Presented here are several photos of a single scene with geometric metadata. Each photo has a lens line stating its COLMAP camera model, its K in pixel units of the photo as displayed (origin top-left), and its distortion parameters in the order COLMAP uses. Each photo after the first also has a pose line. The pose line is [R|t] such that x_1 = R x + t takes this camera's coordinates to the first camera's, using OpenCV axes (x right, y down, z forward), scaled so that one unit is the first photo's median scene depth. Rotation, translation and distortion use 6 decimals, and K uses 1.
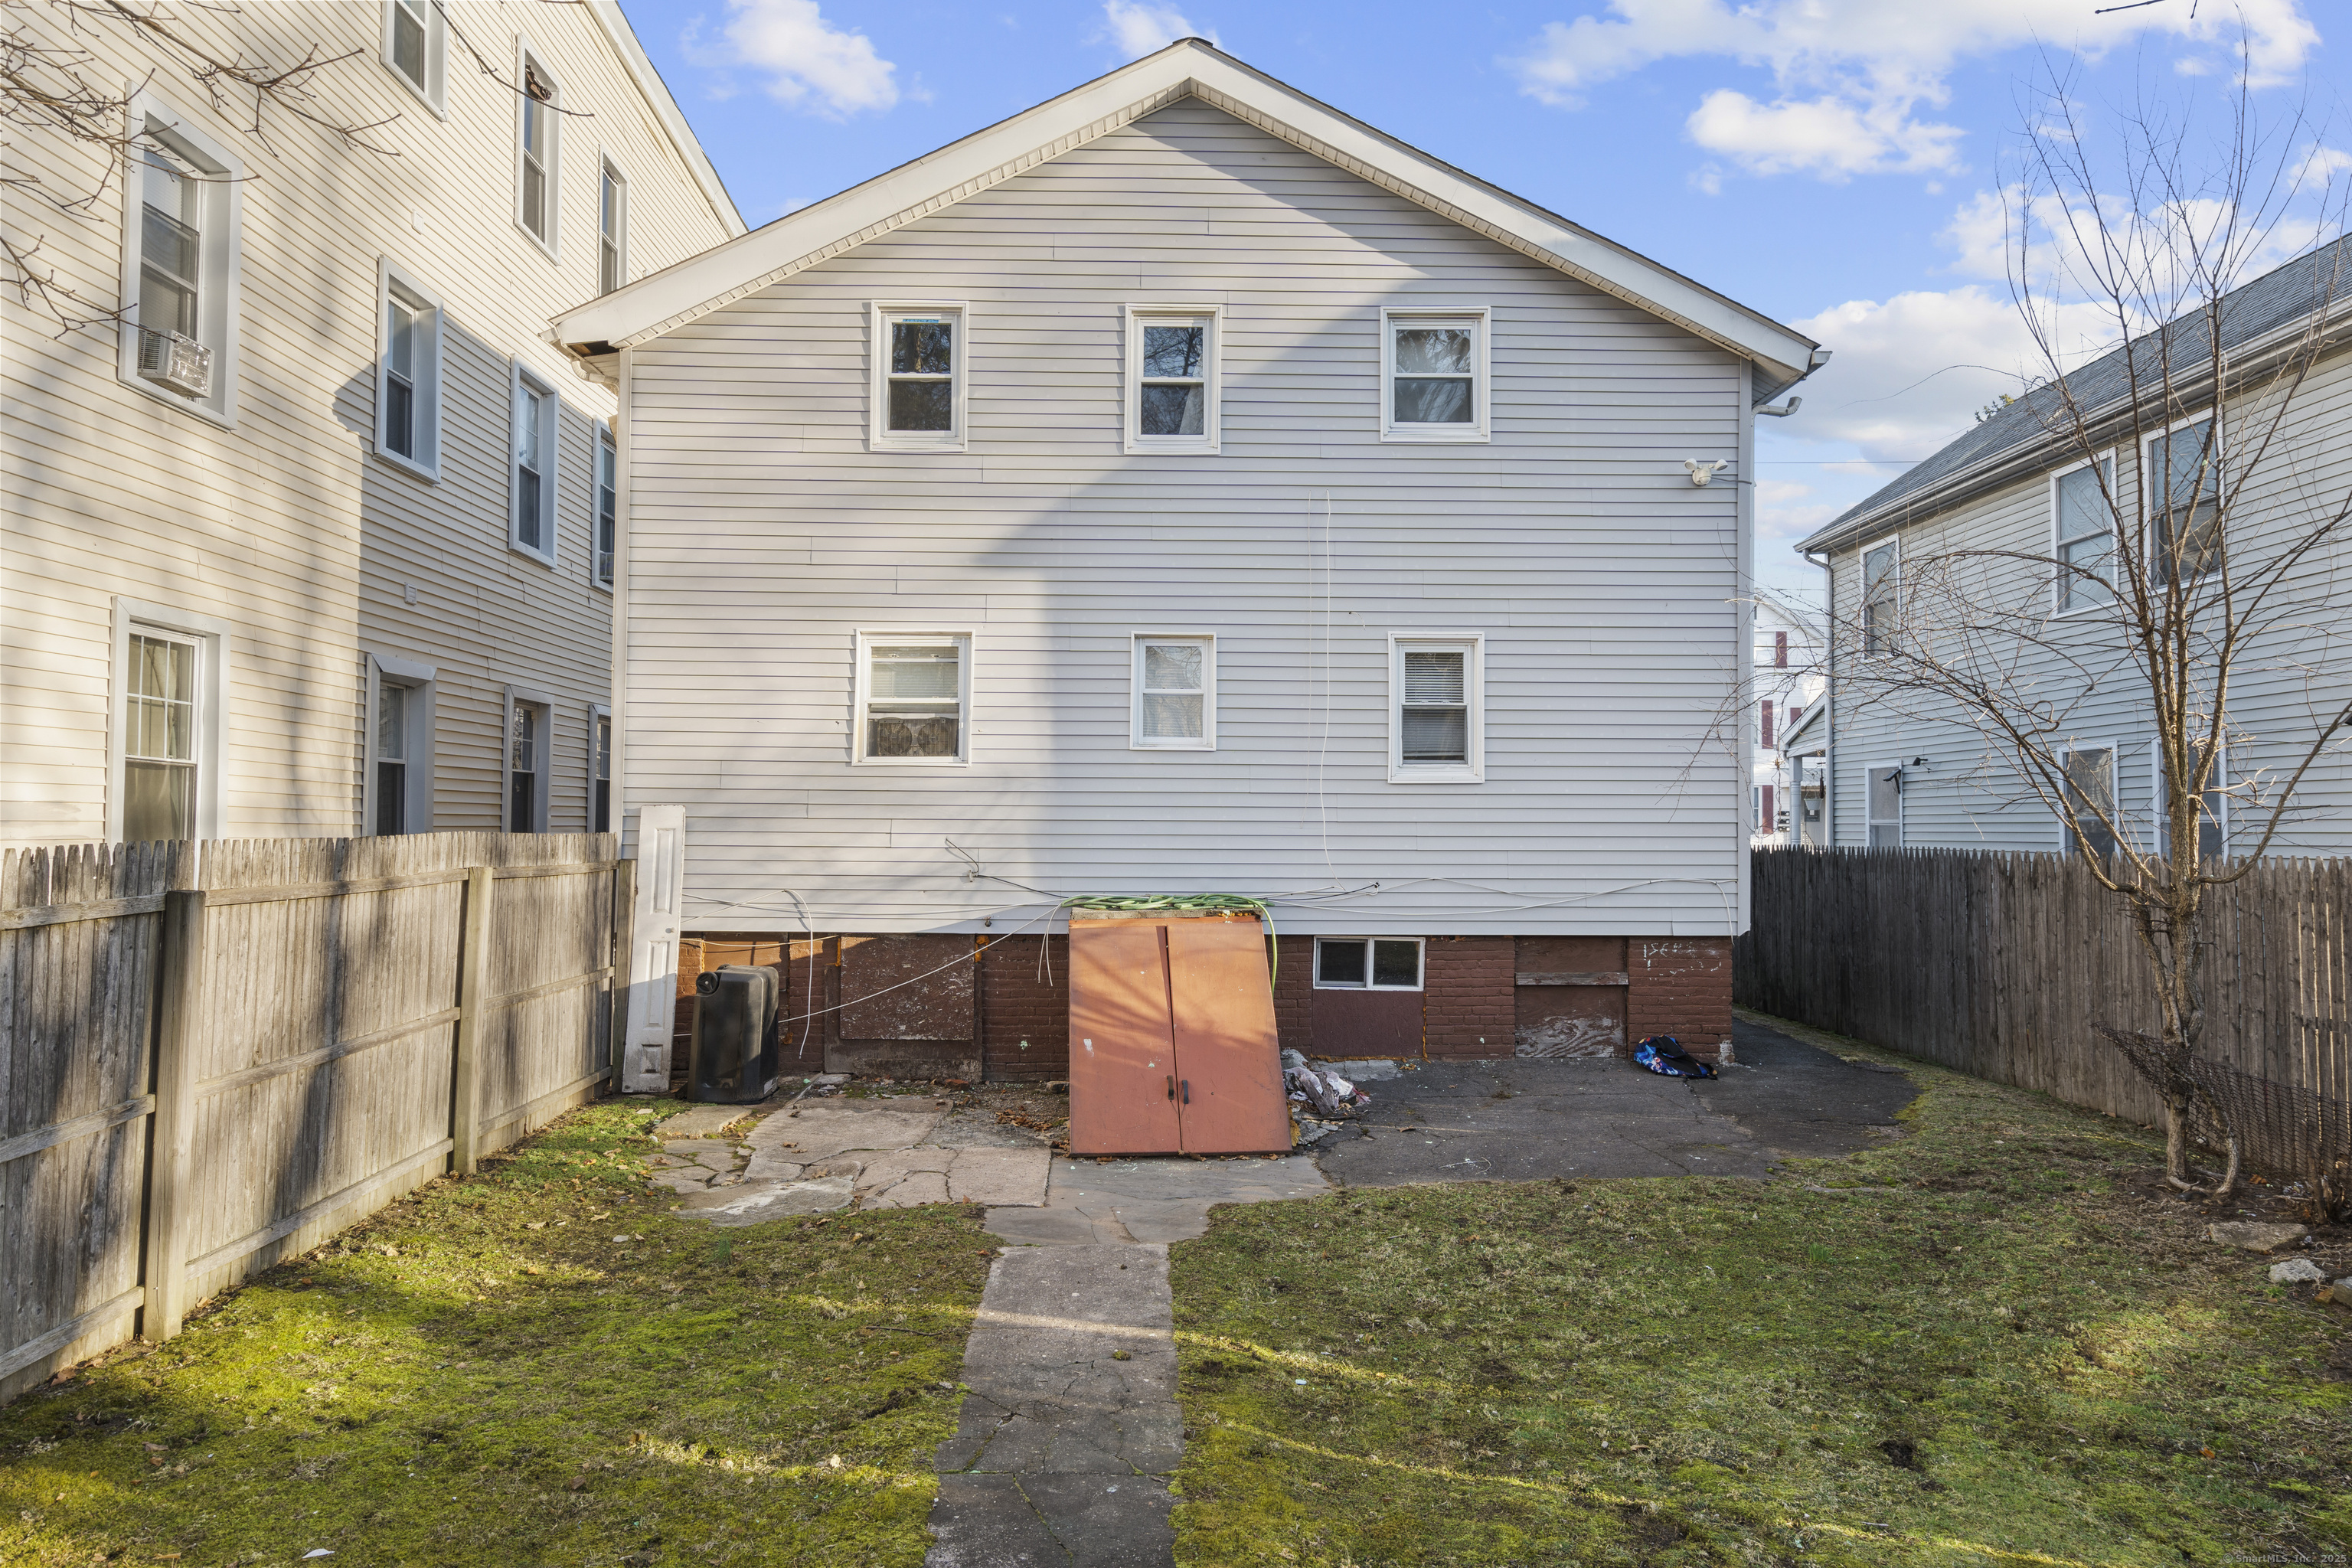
lens RADIAL K [[1498.6, 0, 1182.0], [0, 1498.6, 779.5], [0, 0, 1]] dist [0.015254, -0.002240]
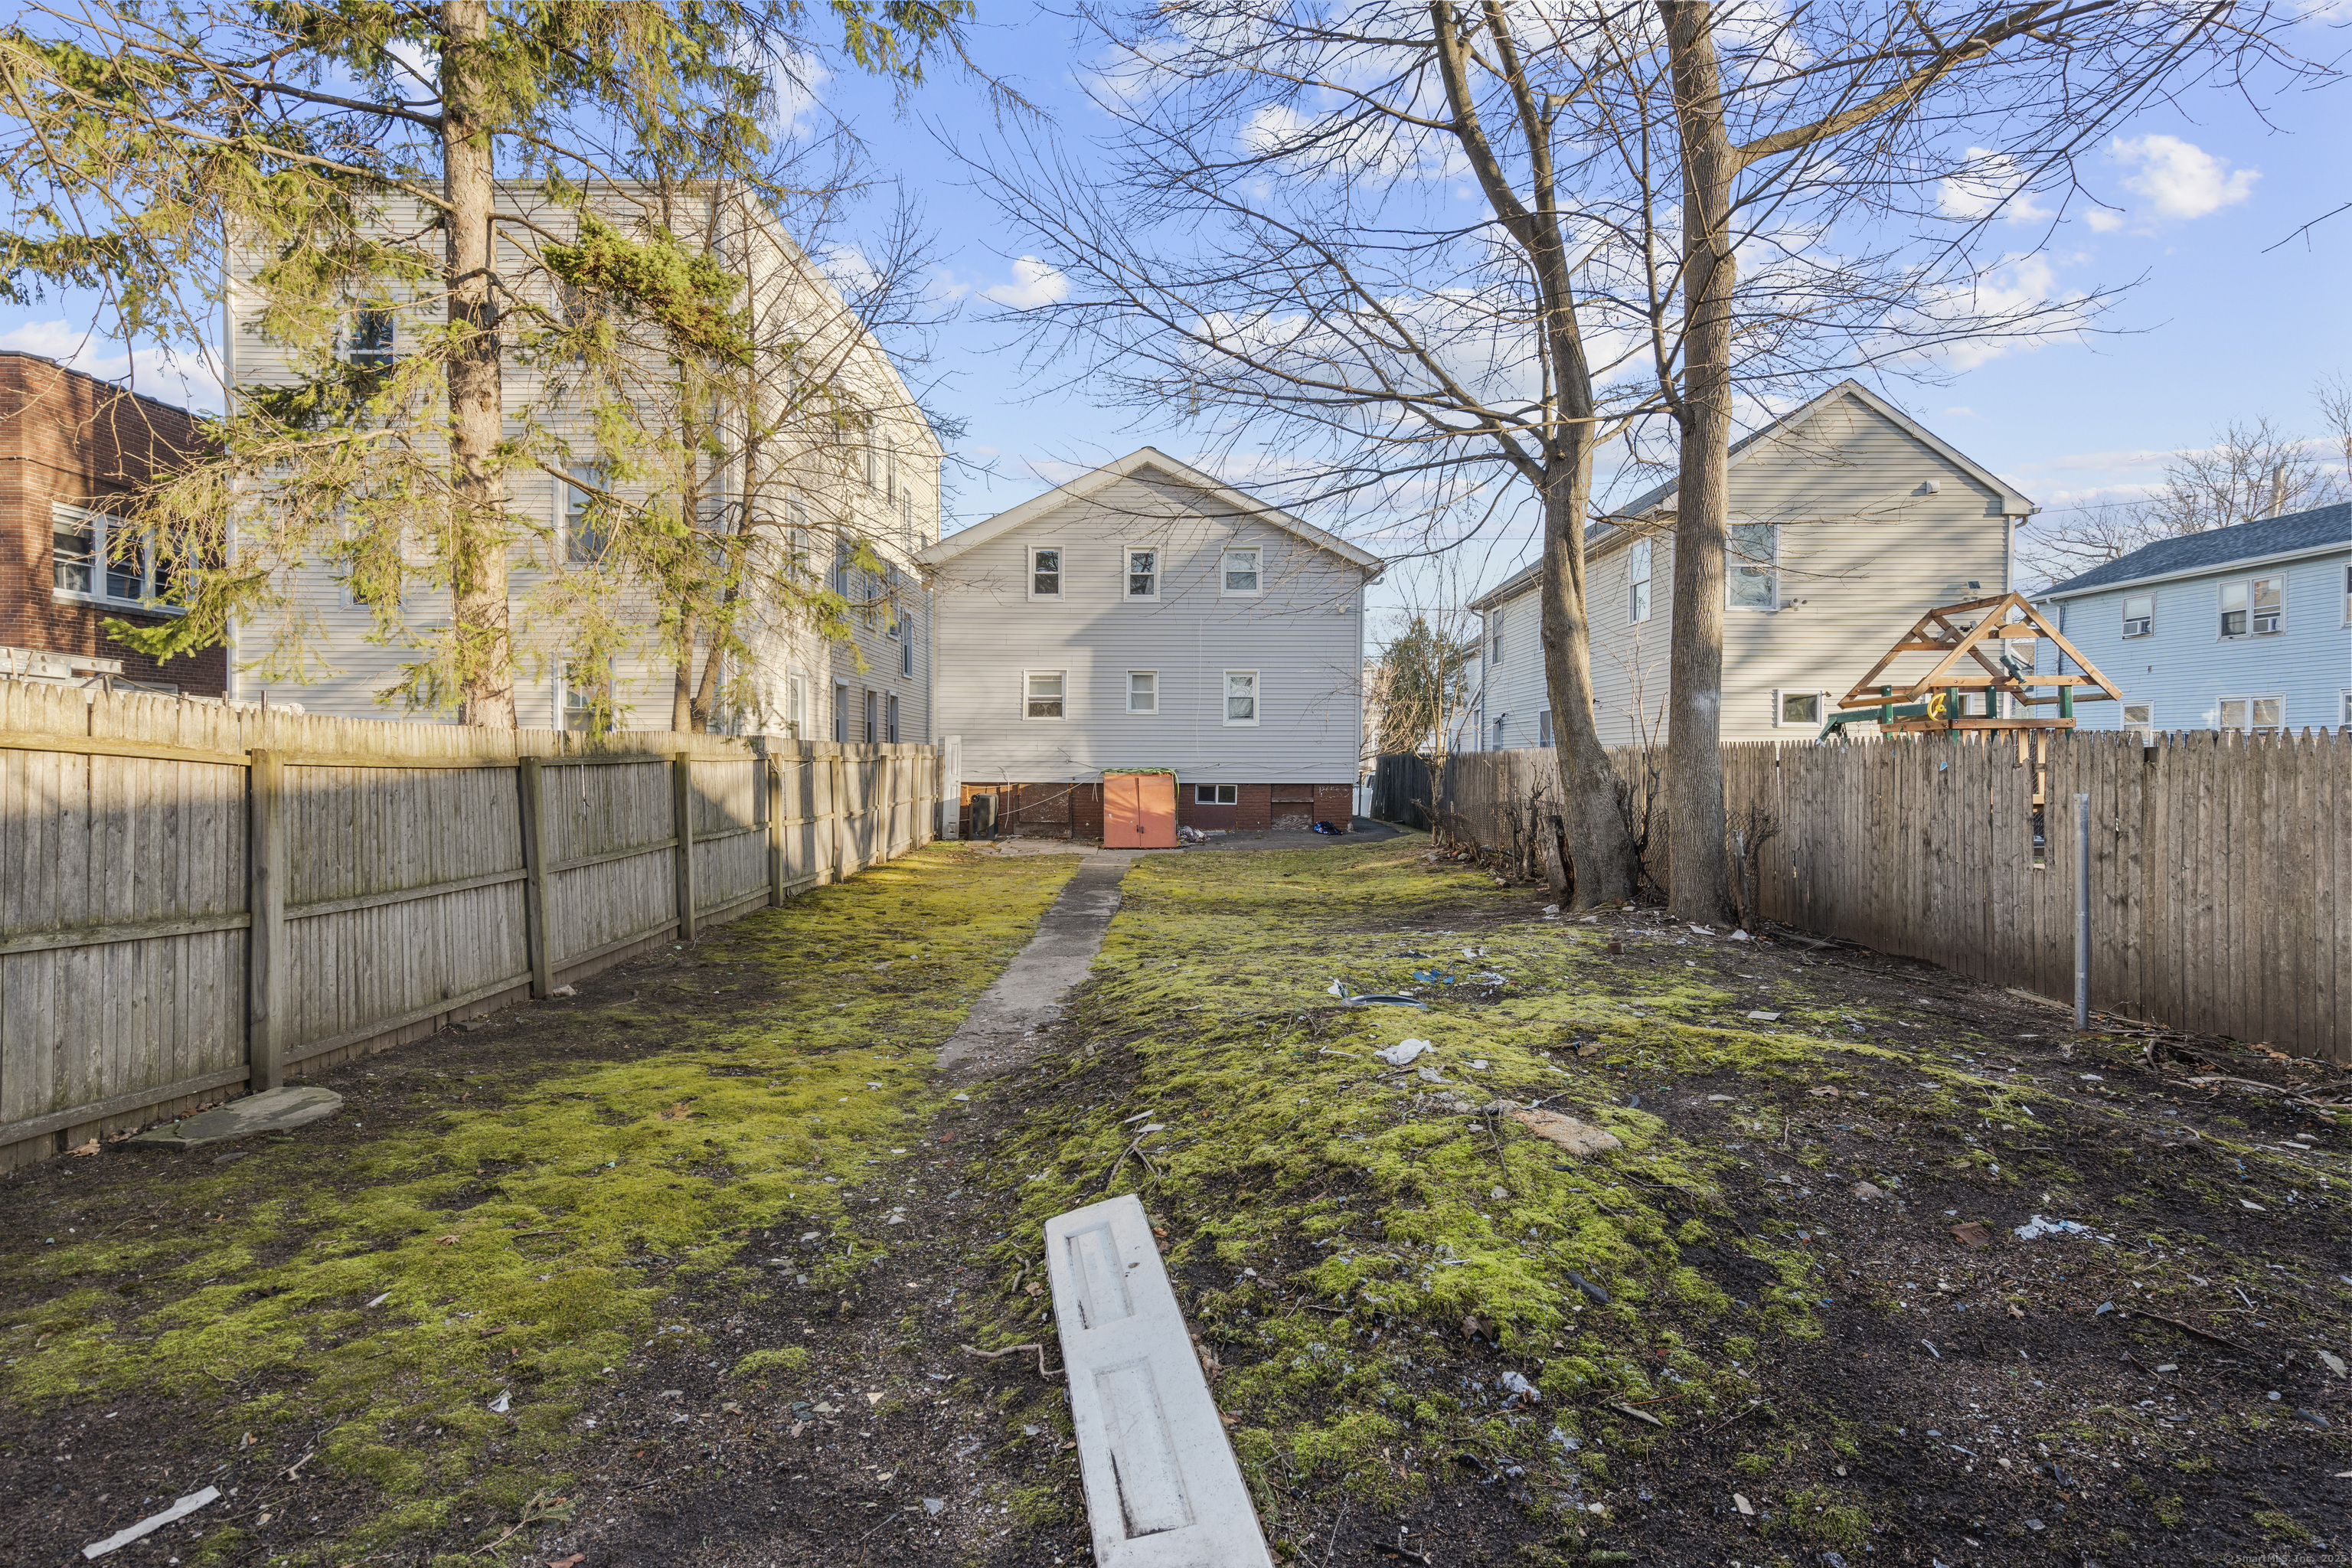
lens RADIAL K [[1190.0, 0, 1177.9], [0, 1190.0, 771.7], [0, 0, 1]] dist [0.003777, 0.002582]
pose [[0.999831, -0.000451, -0.018381, 0.096291], [0.001325, 0.998868, 0.047551, -0.018149], [0.018339, -0.047567, 0.998700, -1.118283]]
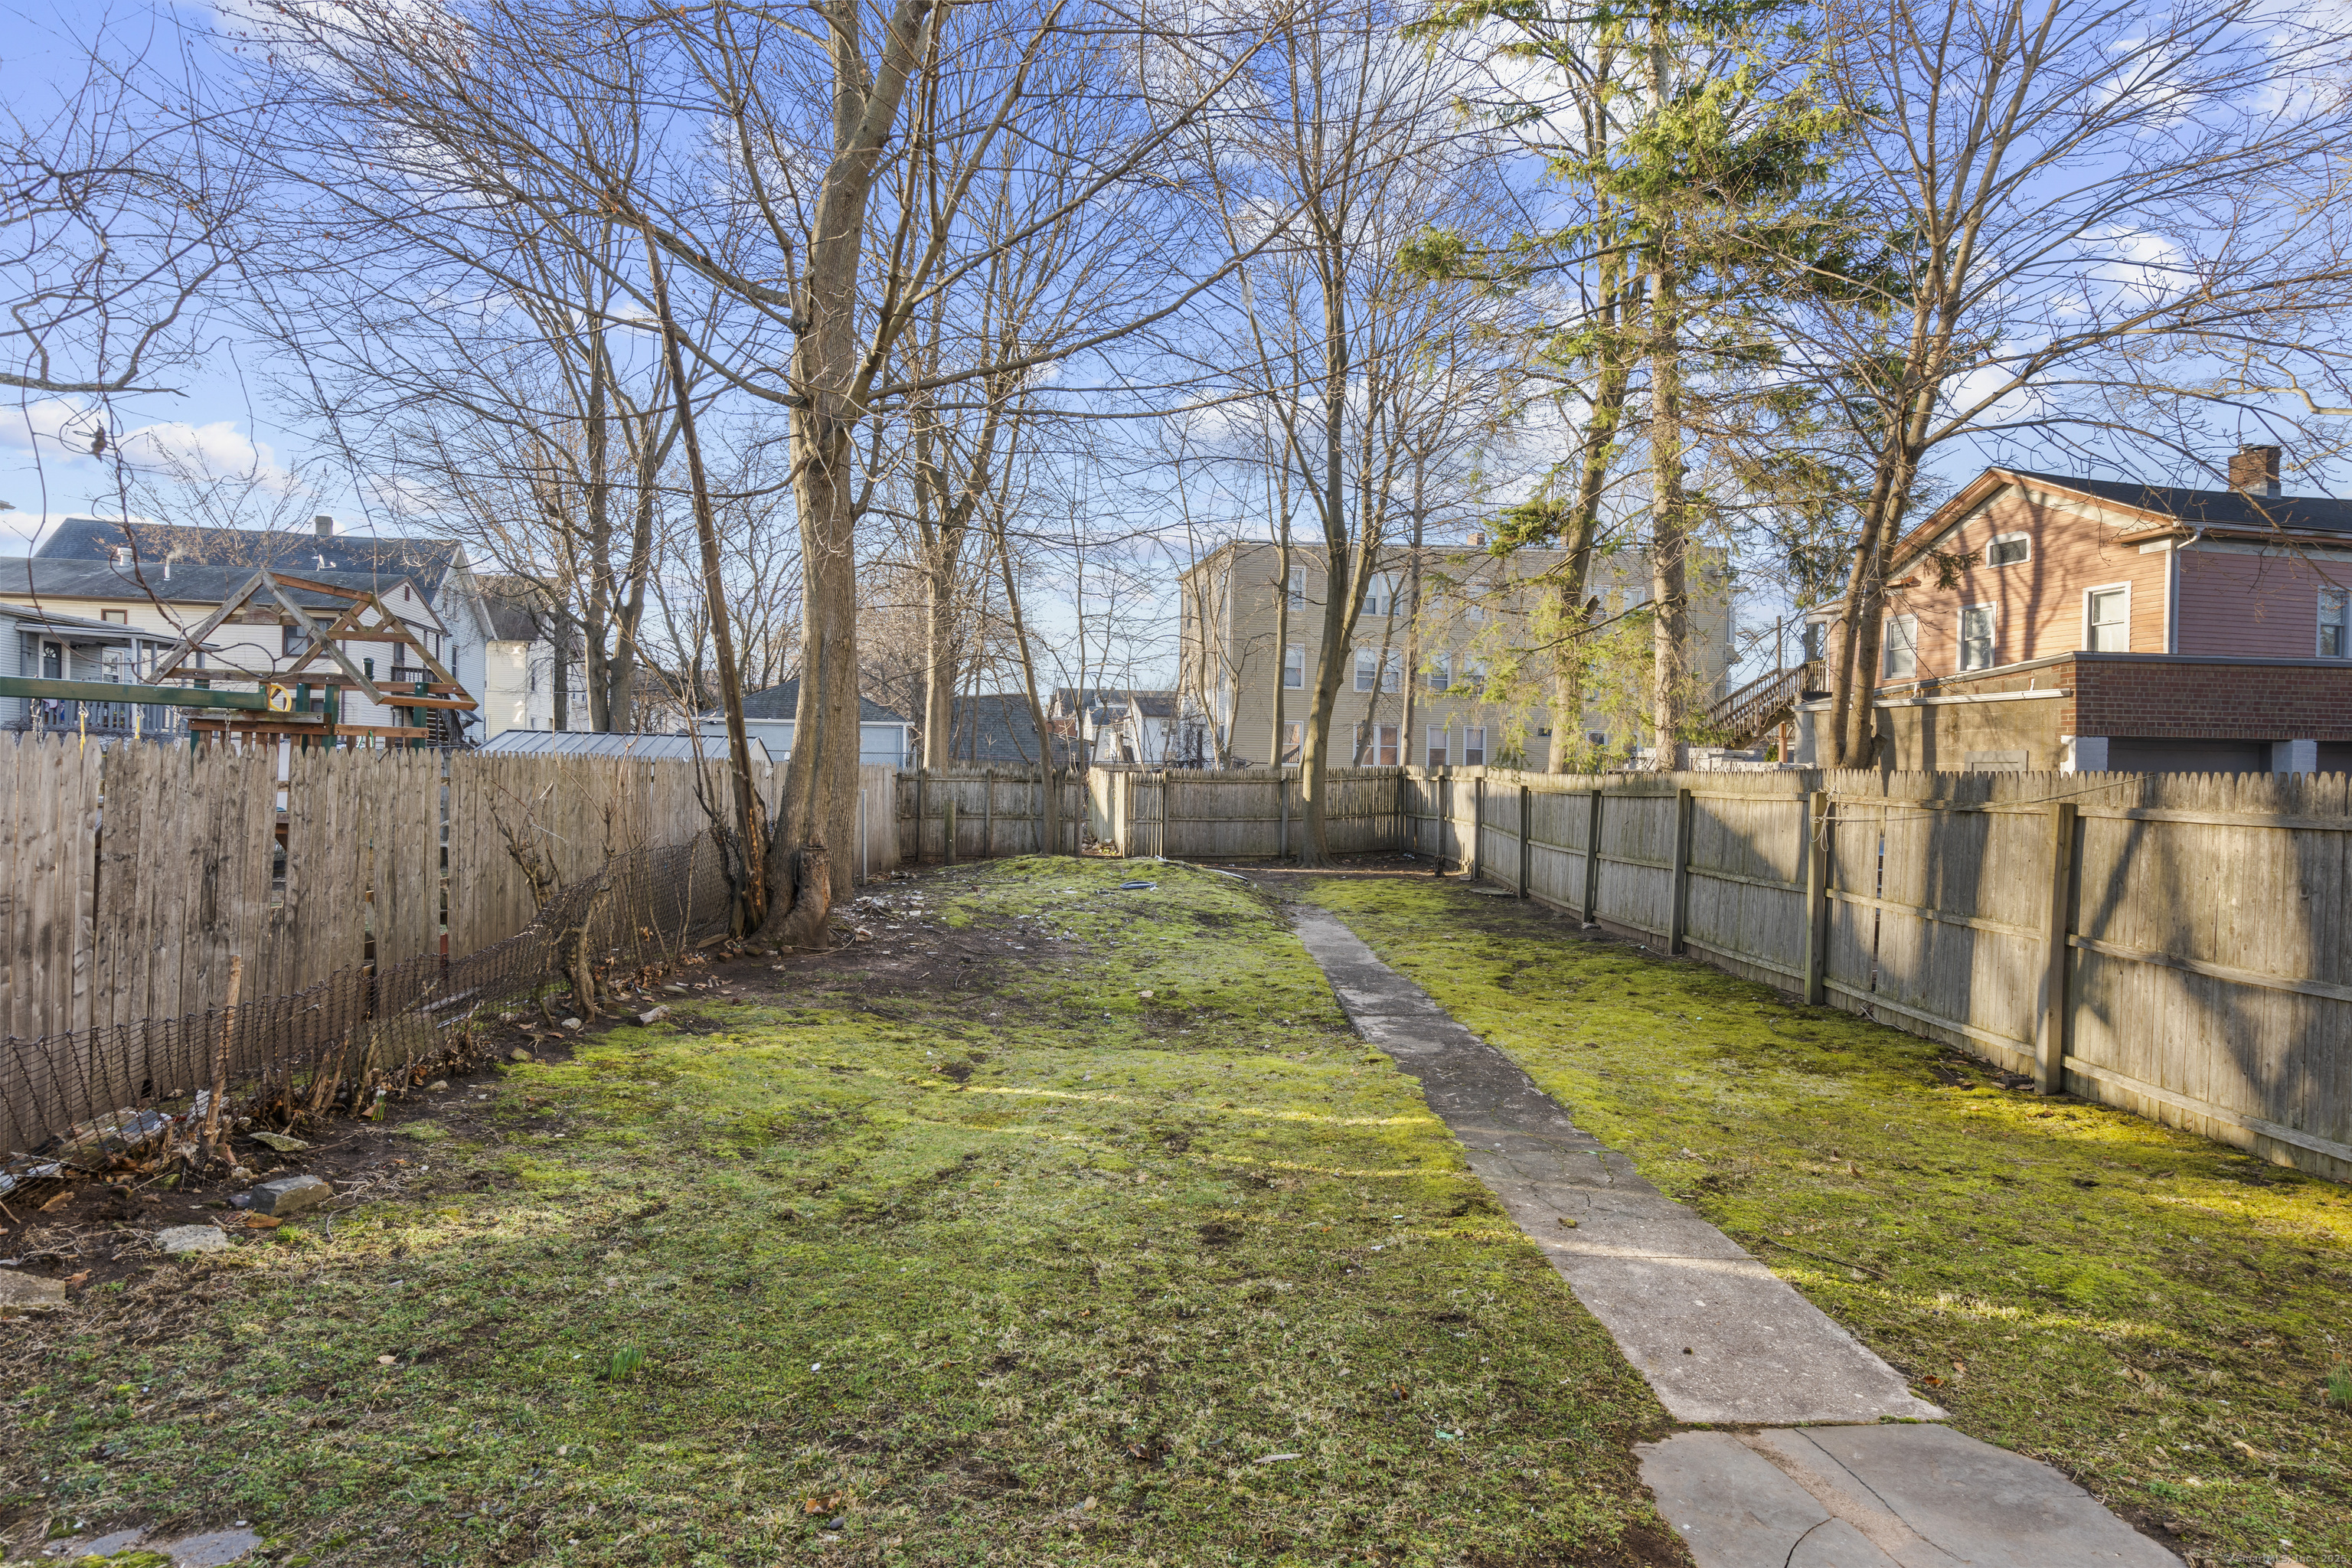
lens RADIAL K [[1190.0, 0, 1178.9], [0, 1190.0, 783.9], [0, 0, 1]] dist [0.003777, 0.002582]
pose [[-0.999652, -0.023543, 0.011917, 0.118115], [-0.023783, 0.999509, -0.020414, 0.046583], [-0.011430, -0.020690, -0.999721, 0.934069]]
